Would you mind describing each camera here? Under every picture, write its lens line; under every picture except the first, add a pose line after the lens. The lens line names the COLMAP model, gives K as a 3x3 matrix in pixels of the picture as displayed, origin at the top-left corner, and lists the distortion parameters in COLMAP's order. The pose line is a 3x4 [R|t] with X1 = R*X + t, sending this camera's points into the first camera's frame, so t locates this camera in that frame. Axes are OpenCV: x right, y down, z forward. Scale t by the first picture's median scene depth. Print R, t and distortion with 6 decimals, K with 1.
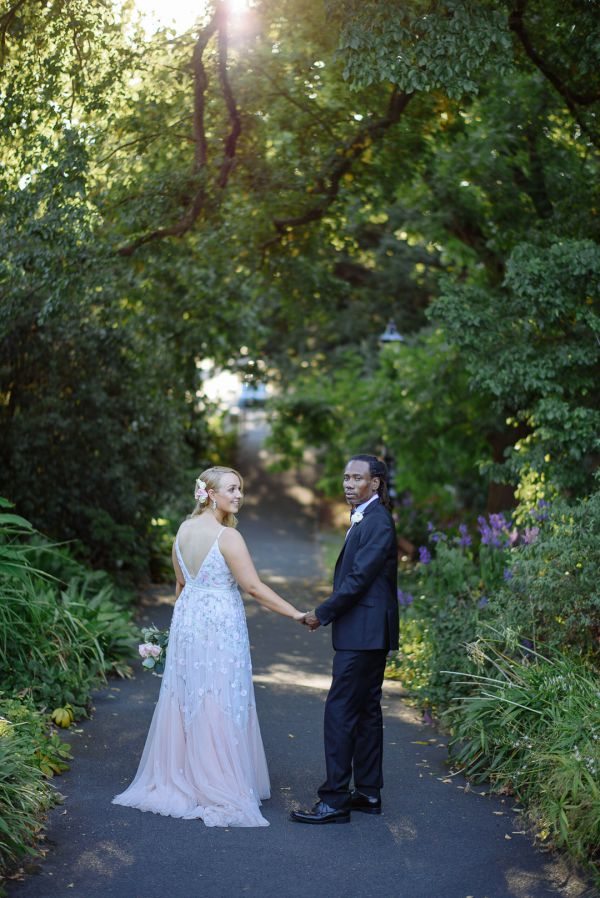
lens RADIAL K [[1586.6, 0, 300.0], [0, 1586.6, 449.0], [0, 0, 1]] dist [-0.204899, -0.046800]
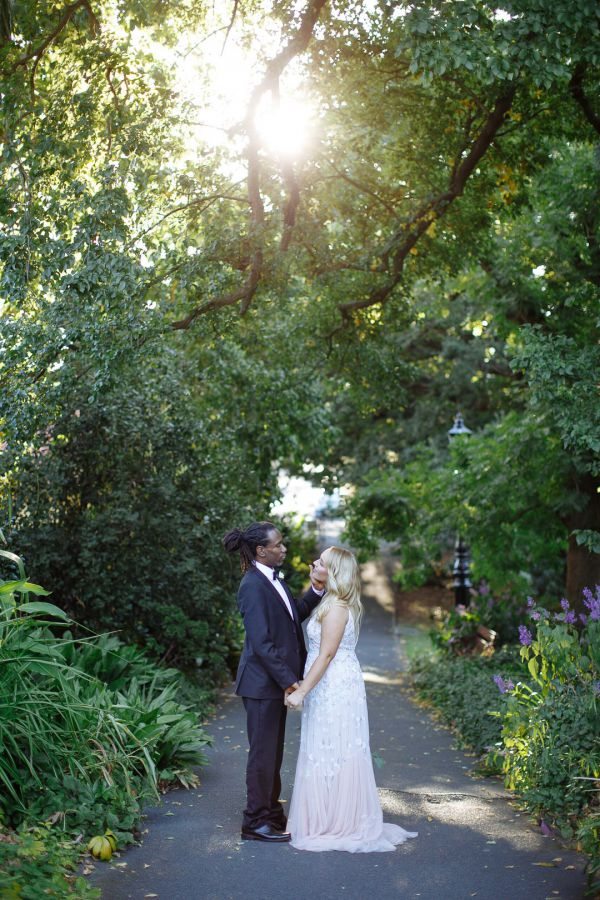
lens RADIAL K [[1453.3, 0, 300.3], [0, 1453.3, 416.7], [0, 0, 1]] dist [-0.144842, 0.149471]
pose [[0.997980, -0.043547, -0.046256, -0.003251], [0.039010, 0.994729, -0.094832, 0.017162], [0.050142, 0.092836, 0.994418, 0.180200]]
